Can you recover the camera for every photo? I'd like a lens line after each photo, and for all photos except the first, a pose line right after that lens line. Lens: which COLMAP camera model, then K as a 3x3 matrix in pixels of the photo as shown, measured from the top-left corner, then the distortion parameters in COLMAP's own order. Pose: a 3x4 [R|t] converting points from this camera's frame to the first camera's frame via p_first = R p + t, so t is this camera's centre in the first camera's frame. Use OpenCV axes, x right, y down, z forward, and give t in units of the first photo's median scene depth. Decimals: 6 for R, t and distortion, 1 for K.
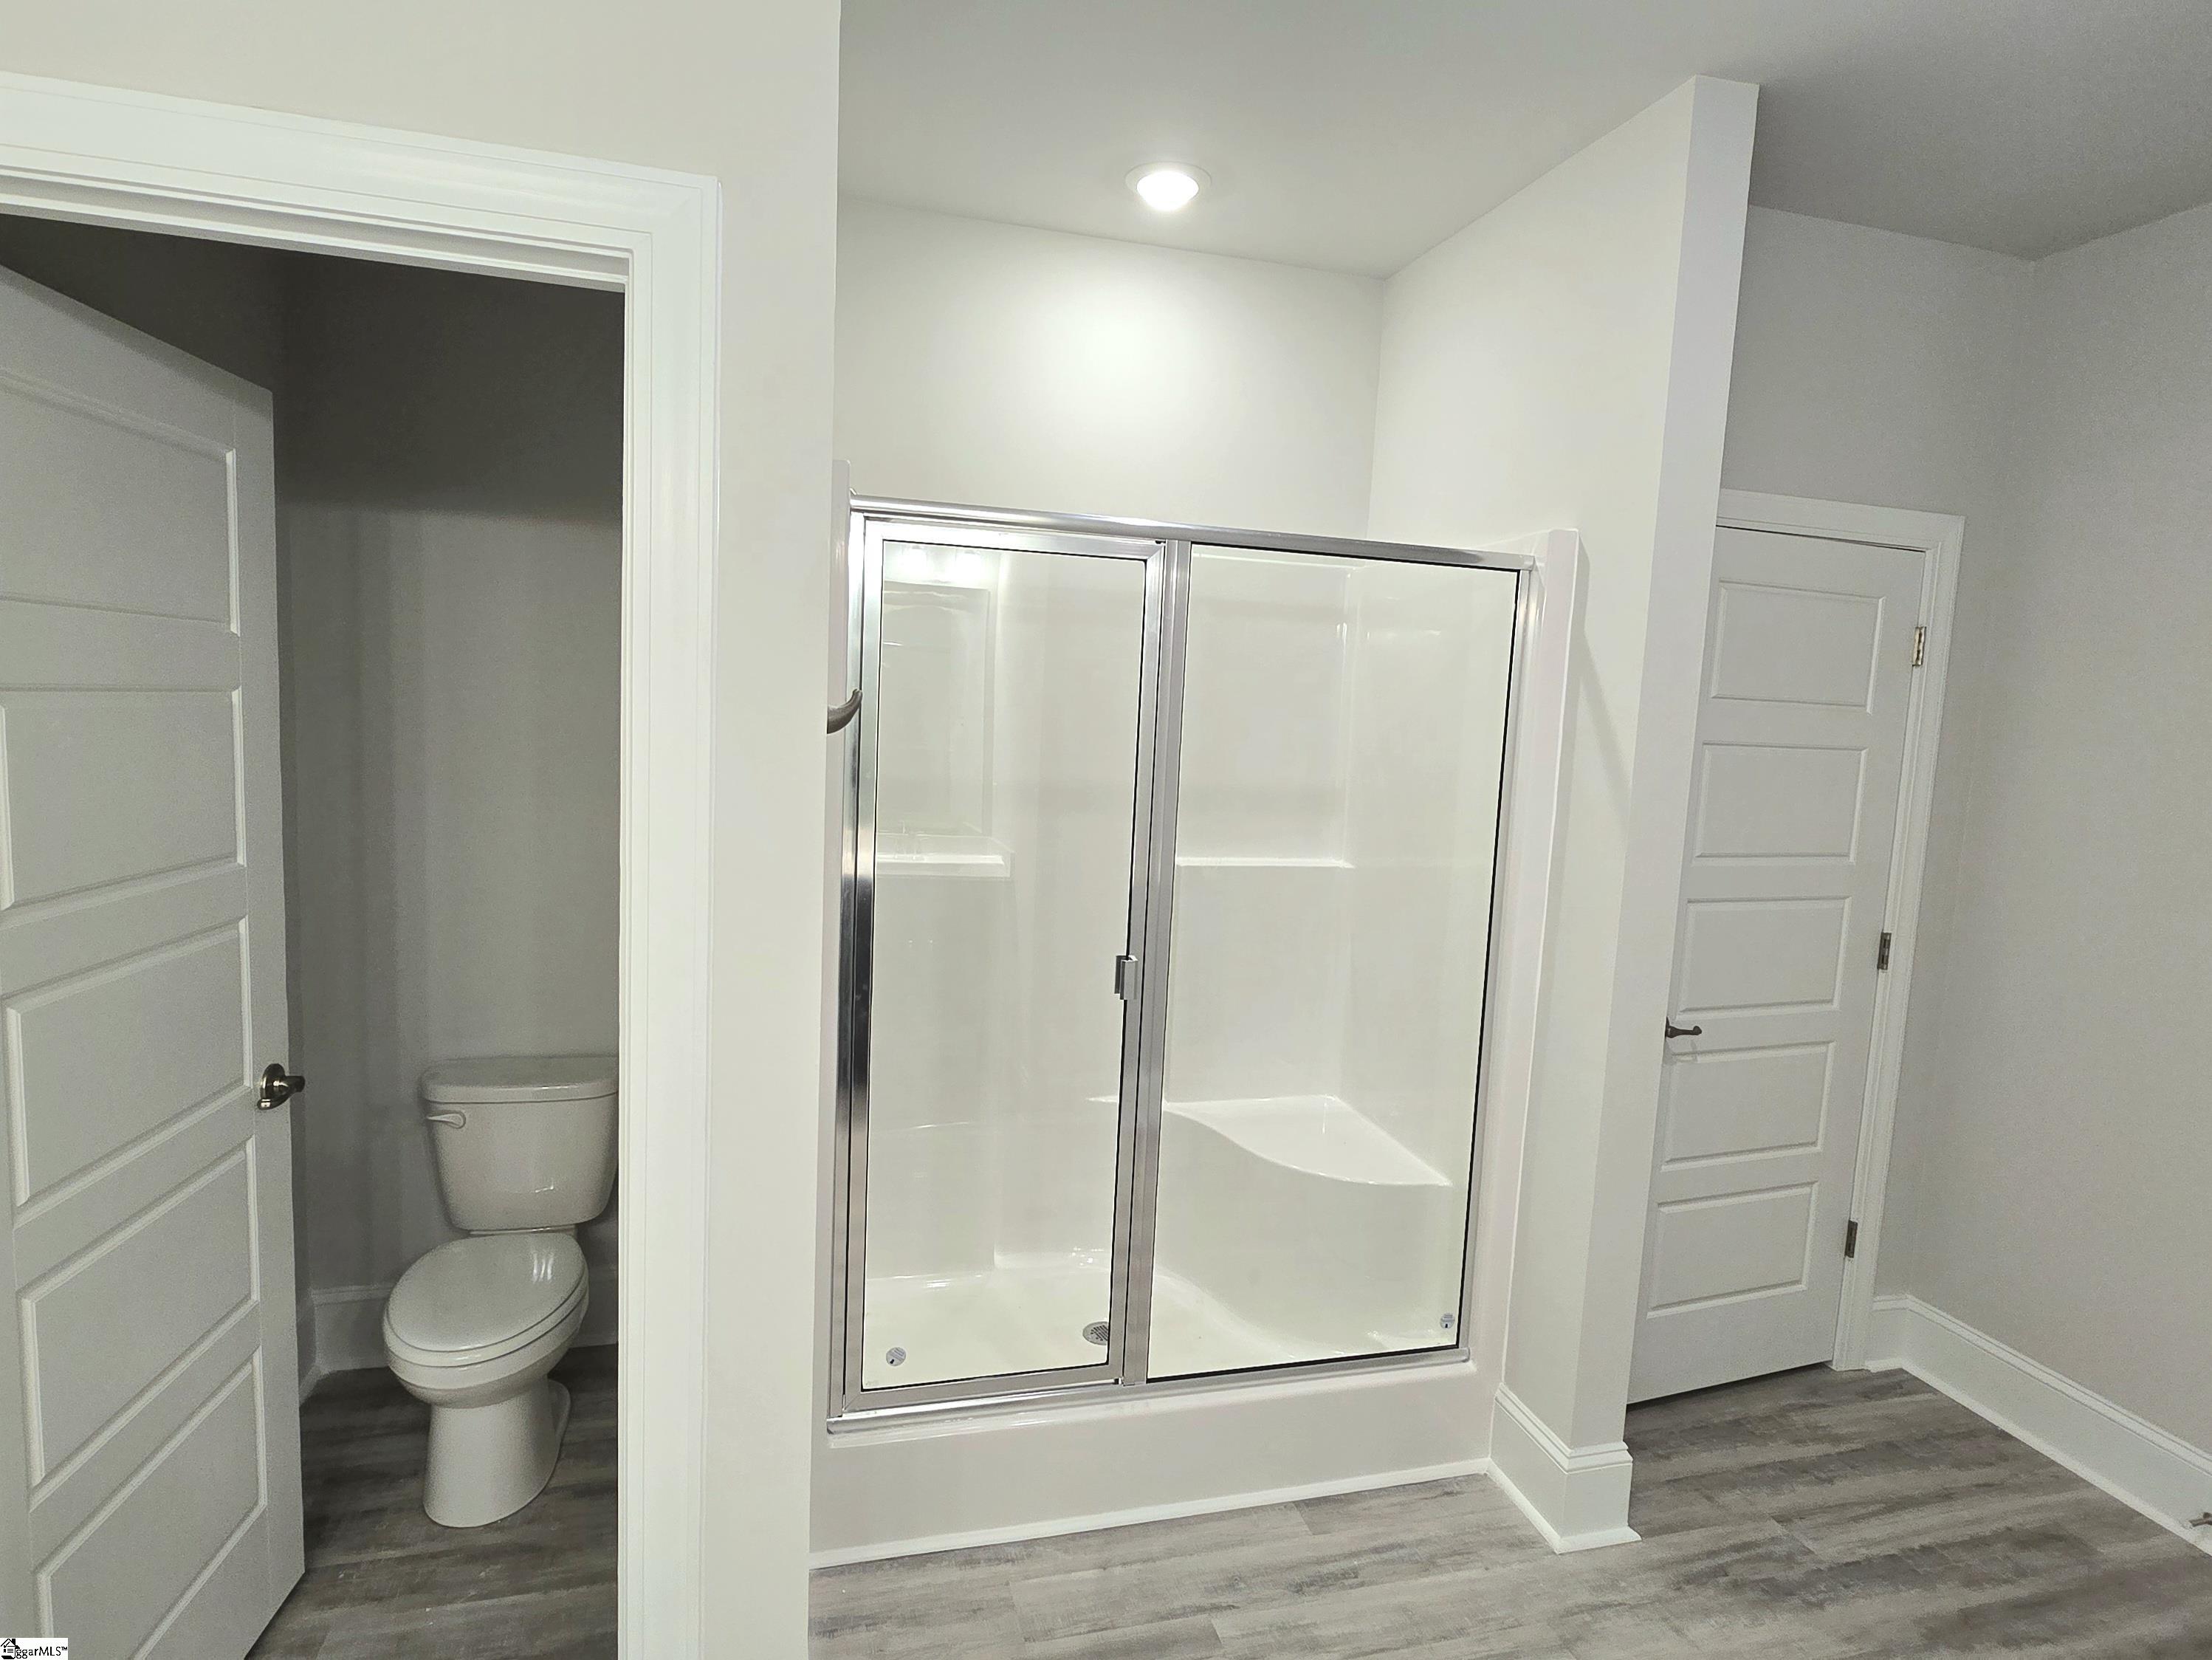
lens RADIAL K [[1192.5, 0, 1106.0], [0, 1192.5, 830.0], [0, 0, 1]] dist [-0.010633, -0.000438]
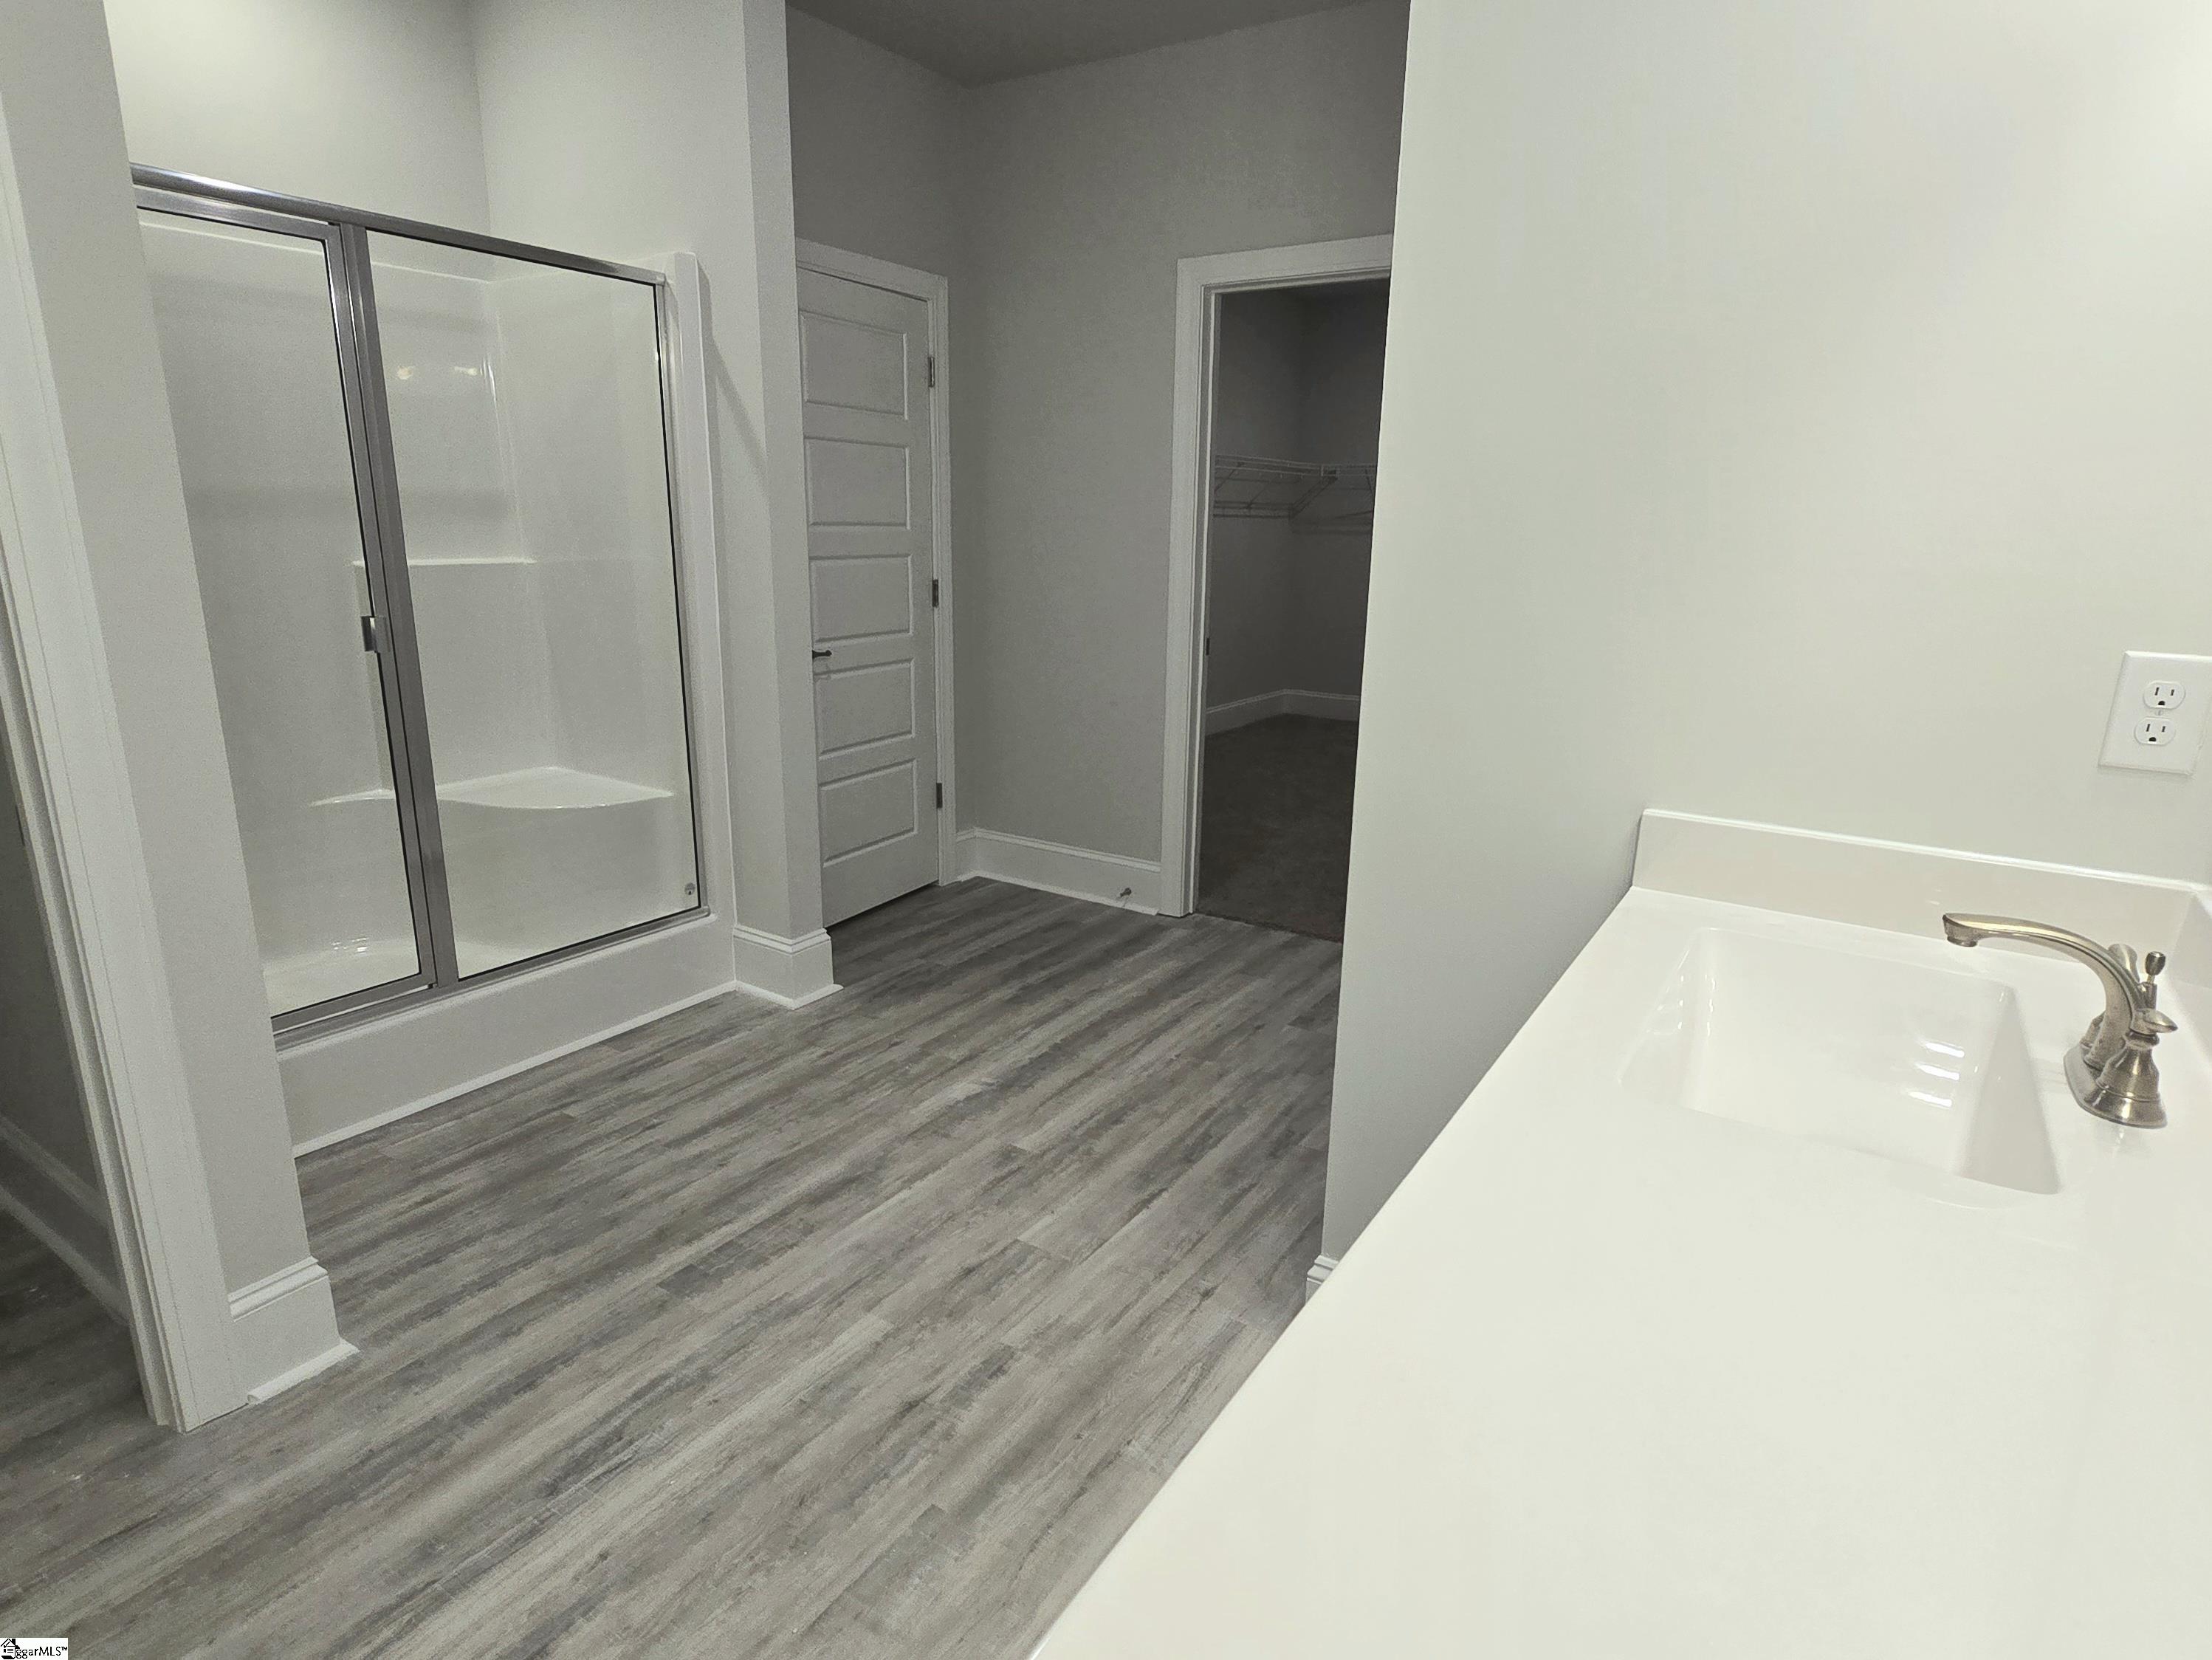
lens RADIAL K [[1192.5, 0, 1106.0], [0, 1192.5, 830.0], [0, 0, 1]] dist [-0.010633, -0.000438]
pose [[0.745271, -0.194222, 0.637847, -0.201162], [0.087186, 0.976807, 0.195565, 0.131299], [-0.661036, -0.090138, 0.744920, -0.288751]]
